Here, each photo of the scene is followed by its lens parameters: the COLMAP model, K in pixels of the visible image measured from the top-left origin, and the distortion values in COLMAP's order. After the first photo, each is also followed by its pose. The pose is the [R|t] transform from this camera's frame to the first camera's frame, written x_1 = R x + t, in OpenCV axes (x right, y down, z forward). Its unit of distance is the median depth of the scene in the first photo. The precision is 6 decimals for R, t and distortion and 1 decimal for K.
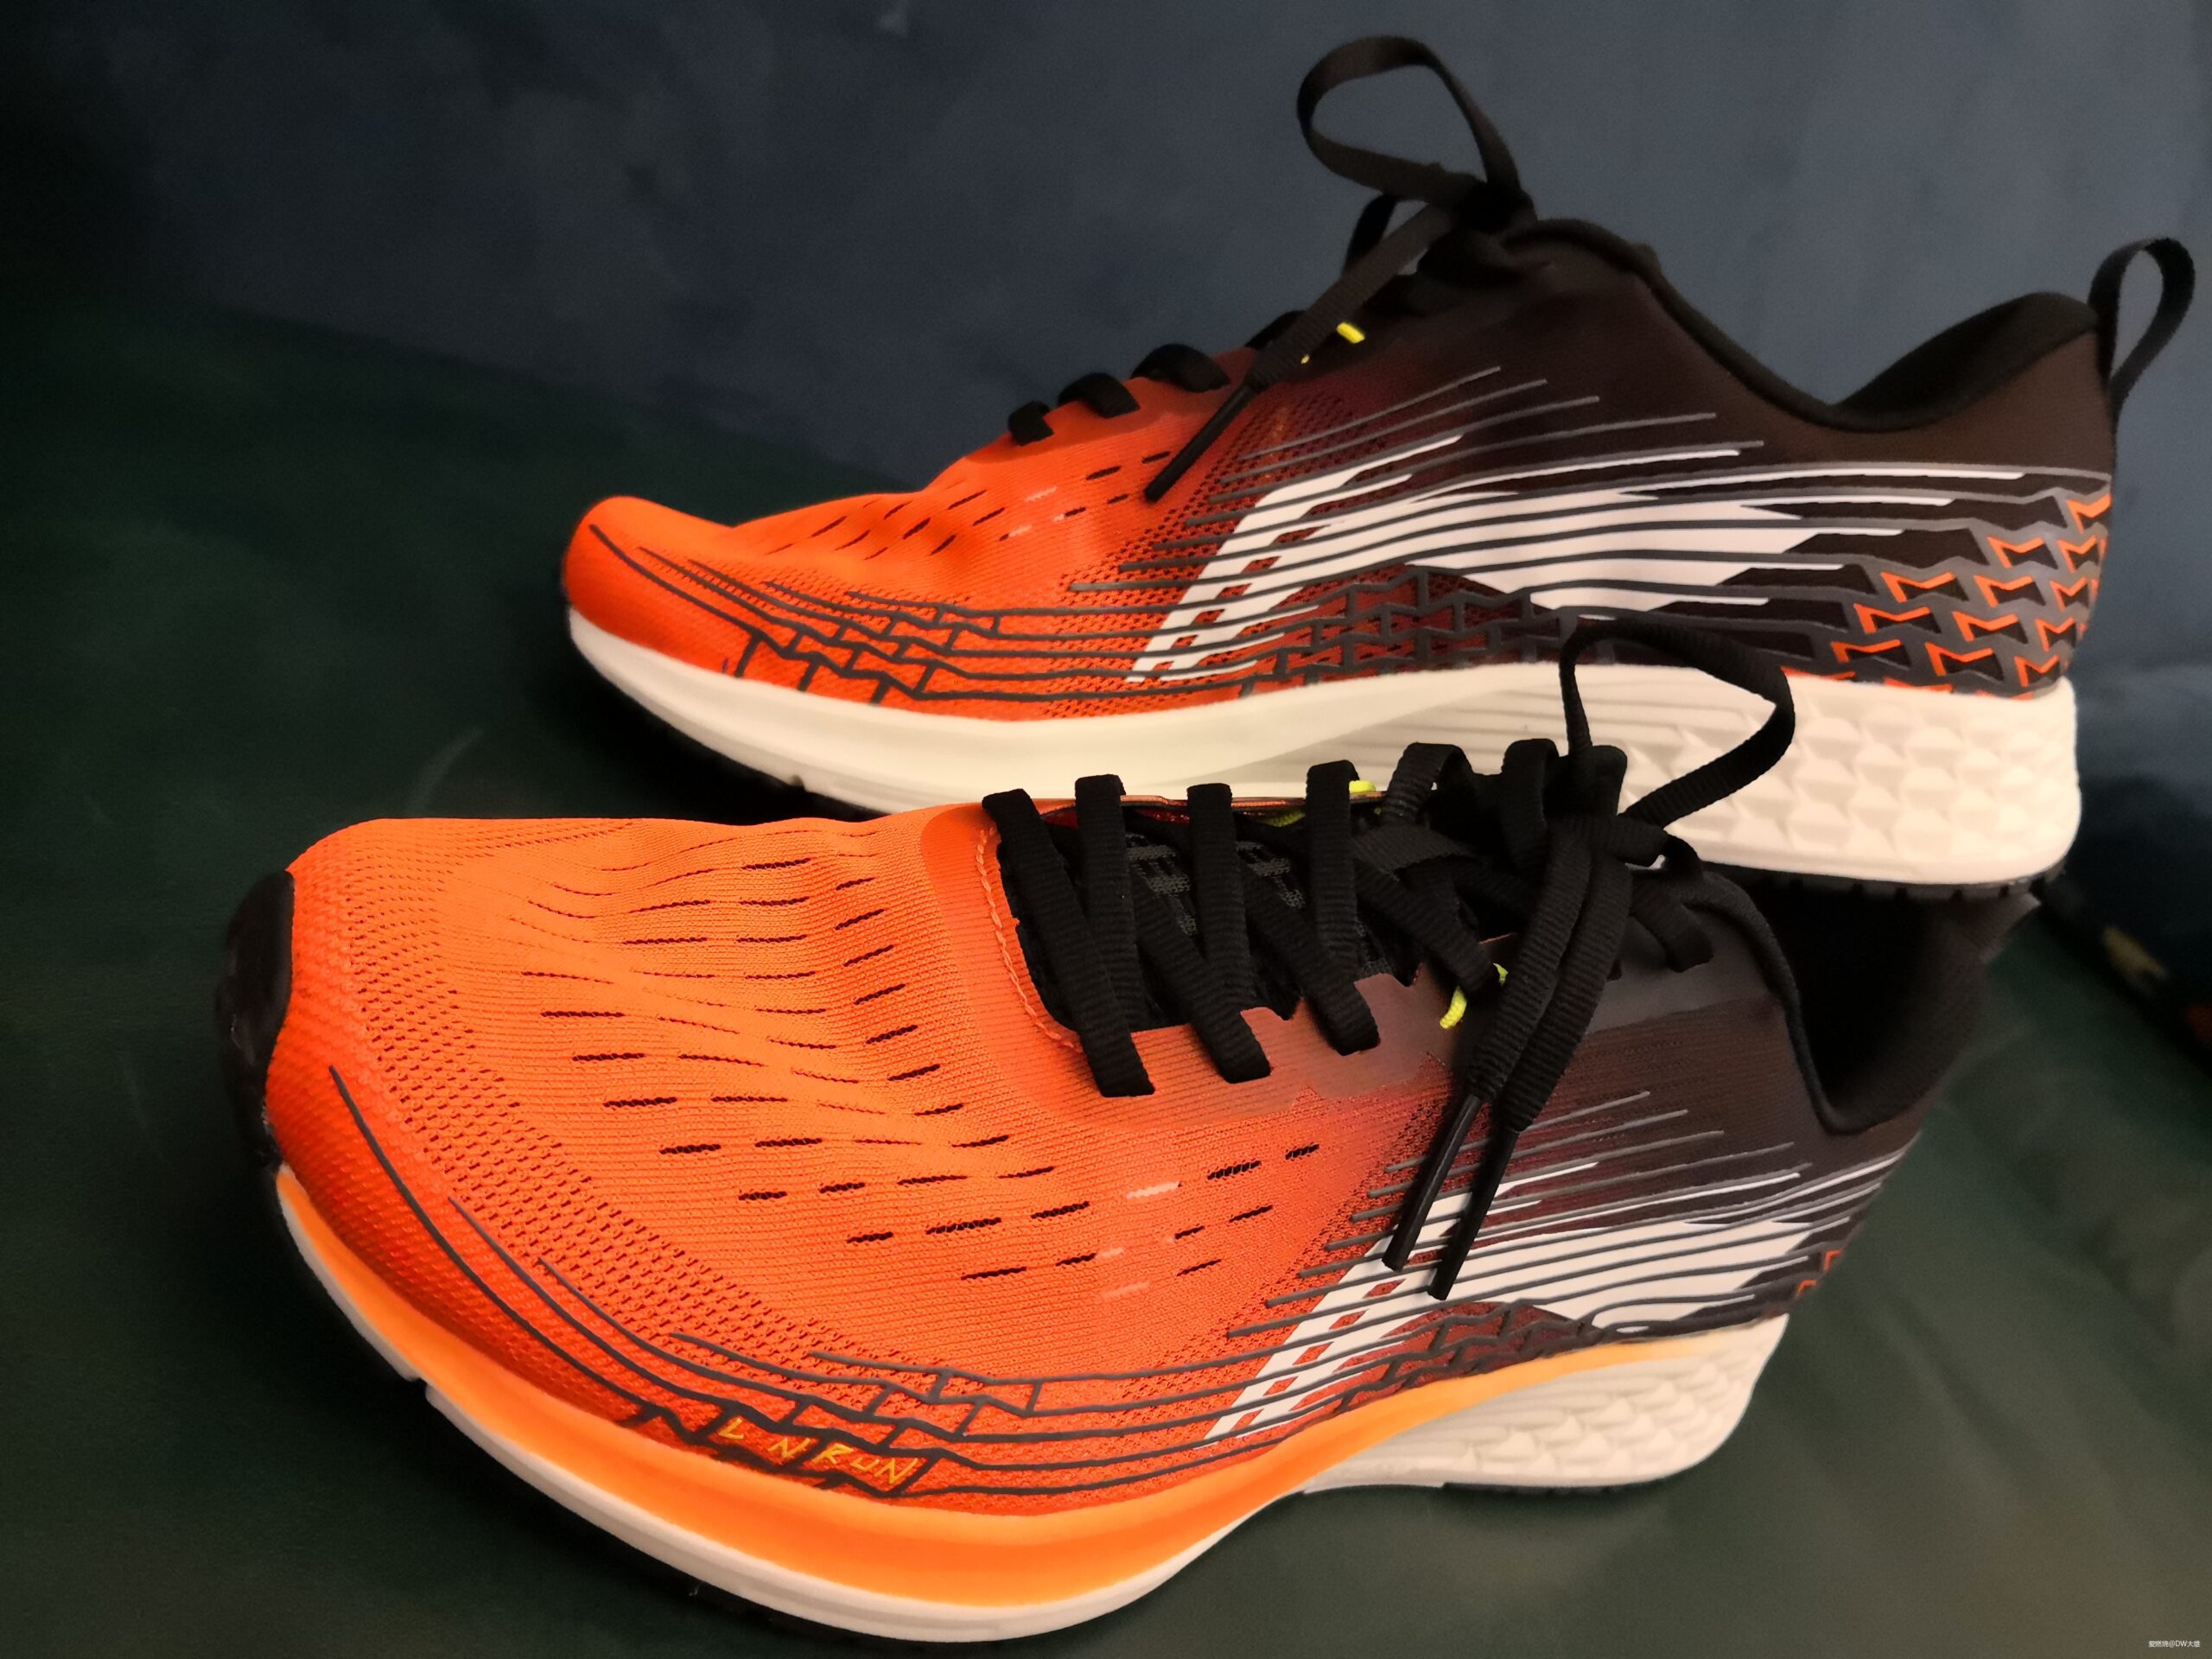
lens RADIAL K [[1826.0, 0, 1103.9], [0, 1826.0, 737.4], [0, 0, 1]] dist [0.074666, -0.217495]
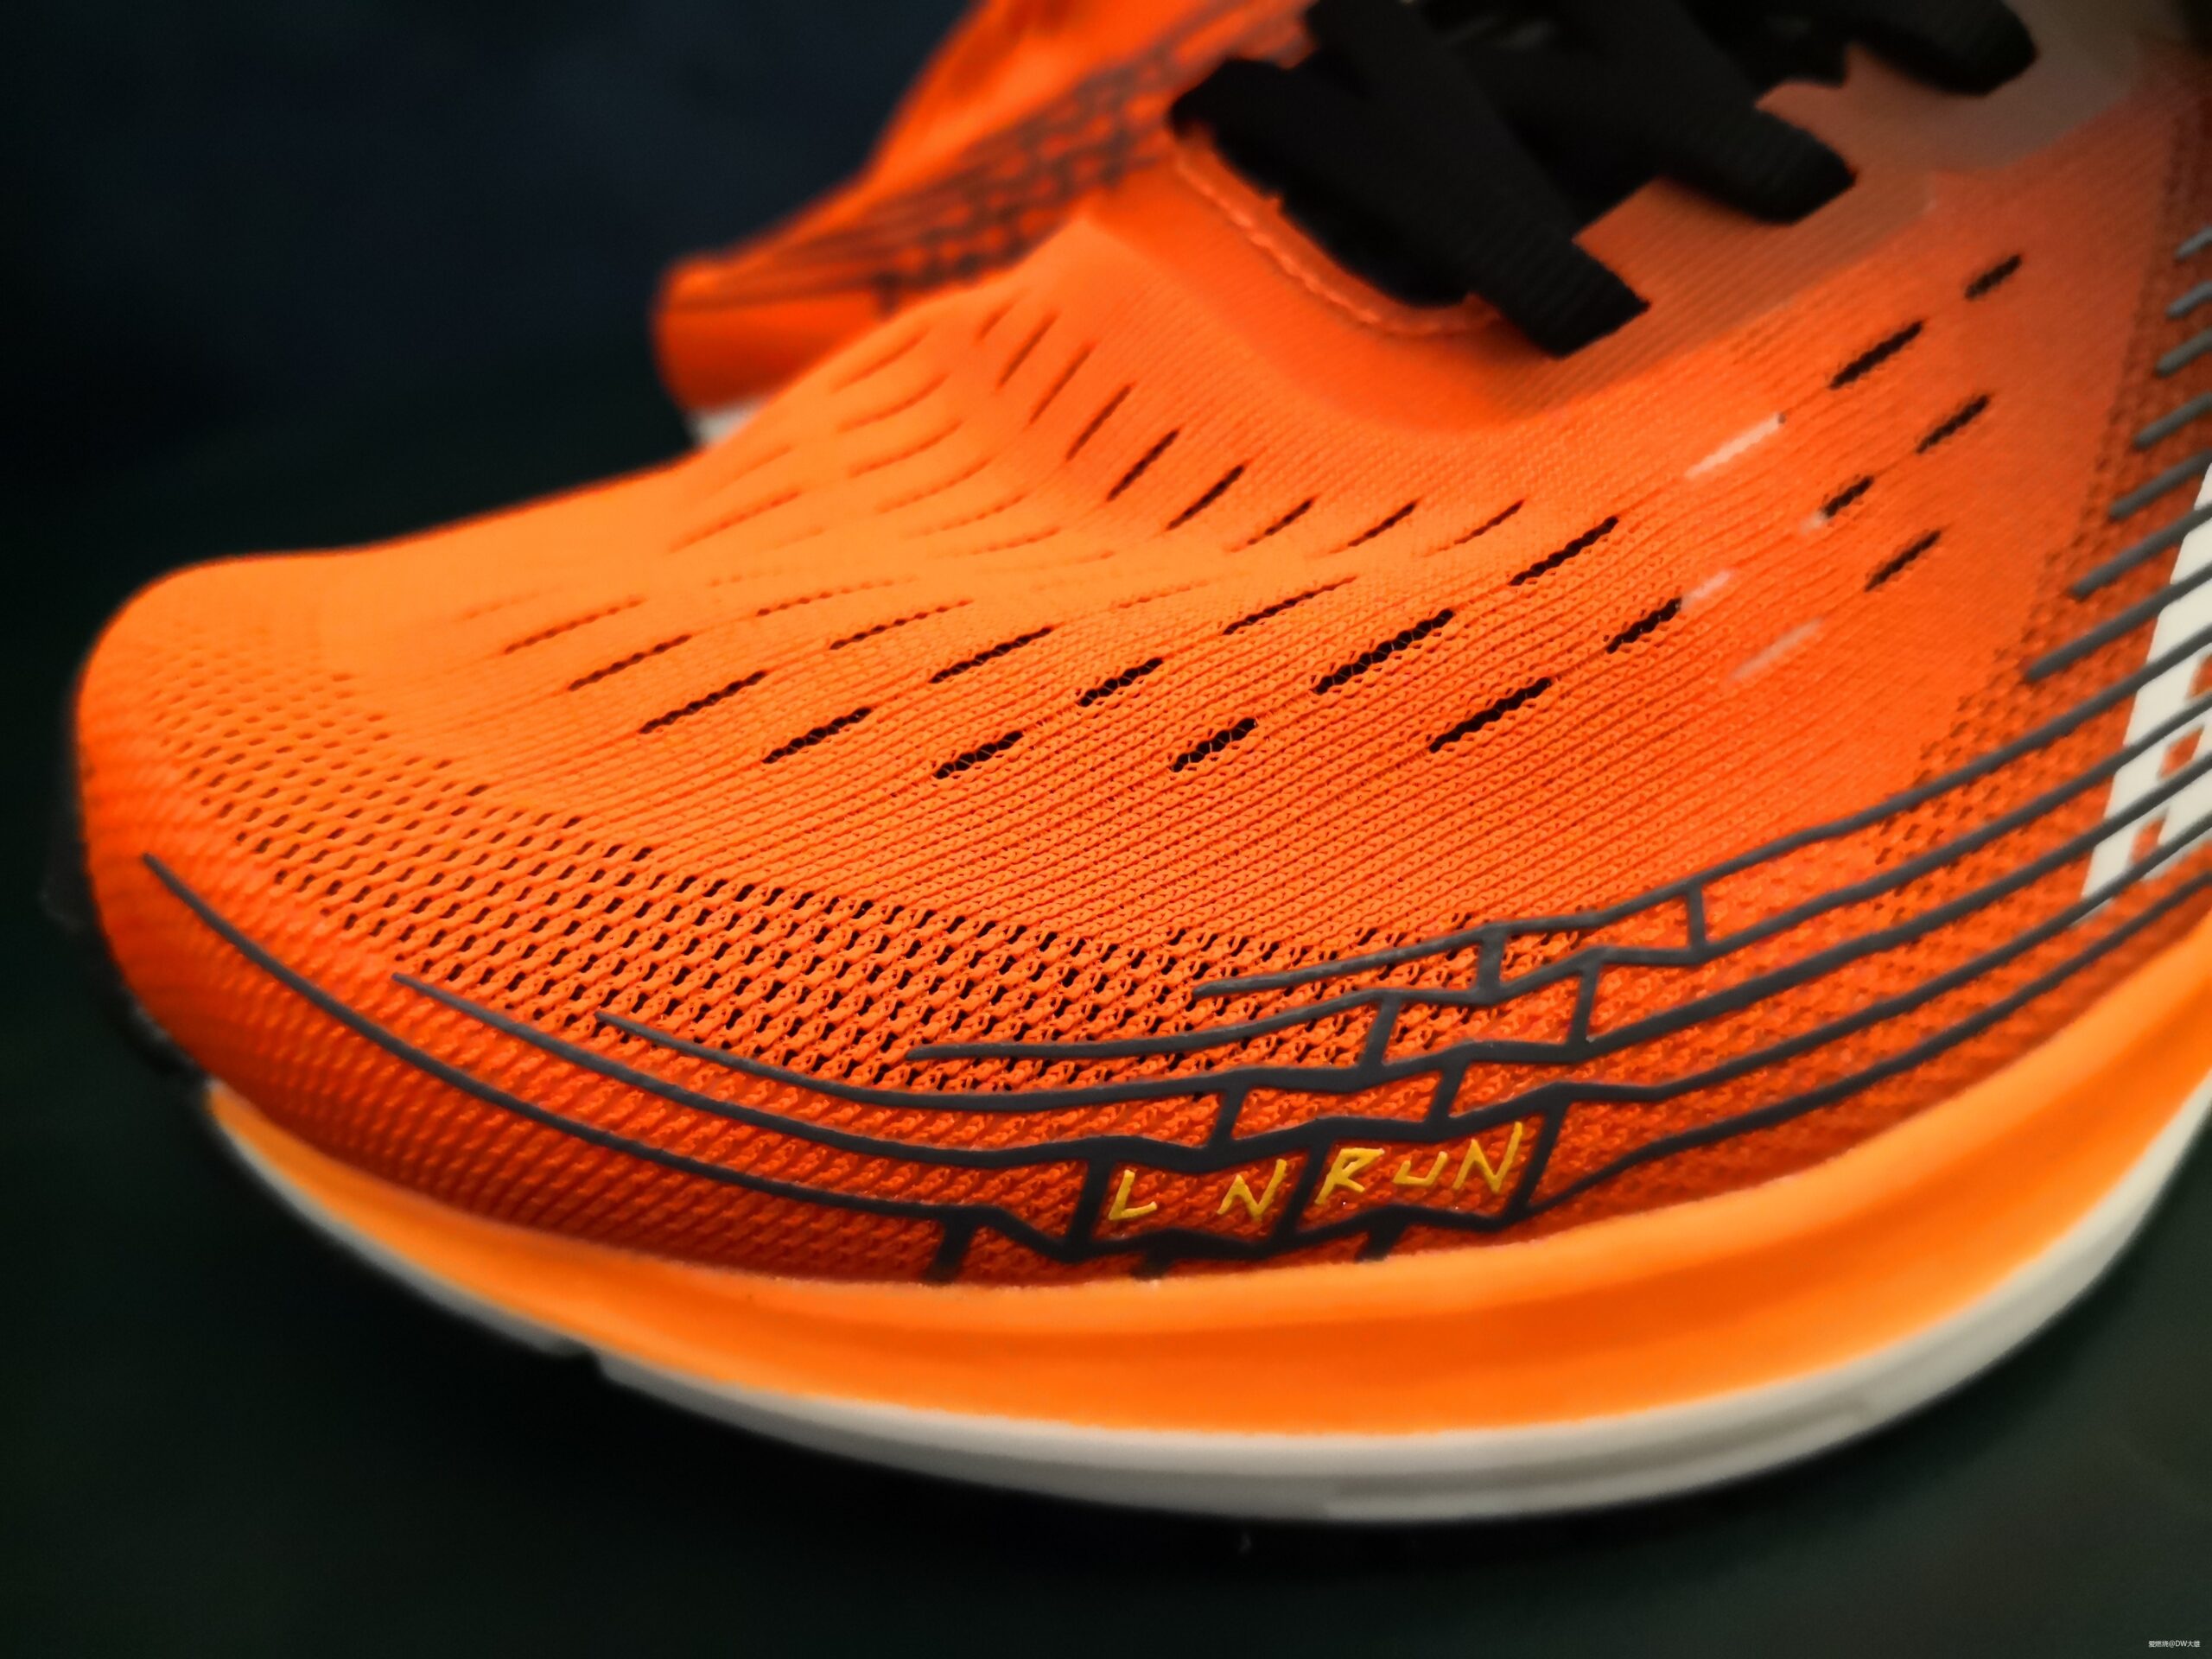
lens RADIAL K [[1826.0, 0, 1103.9], [0, 1826.0, 737.4], [0, 0, 1]] dist [0.074666, -0.217495]
pose [[0.856320, -0.452429, -0.249045, -0.030425], [0.449145, 0.890448, -0.073290, 0.292426], [0.254920, -0.049098, 0.965715, 0.520587]]
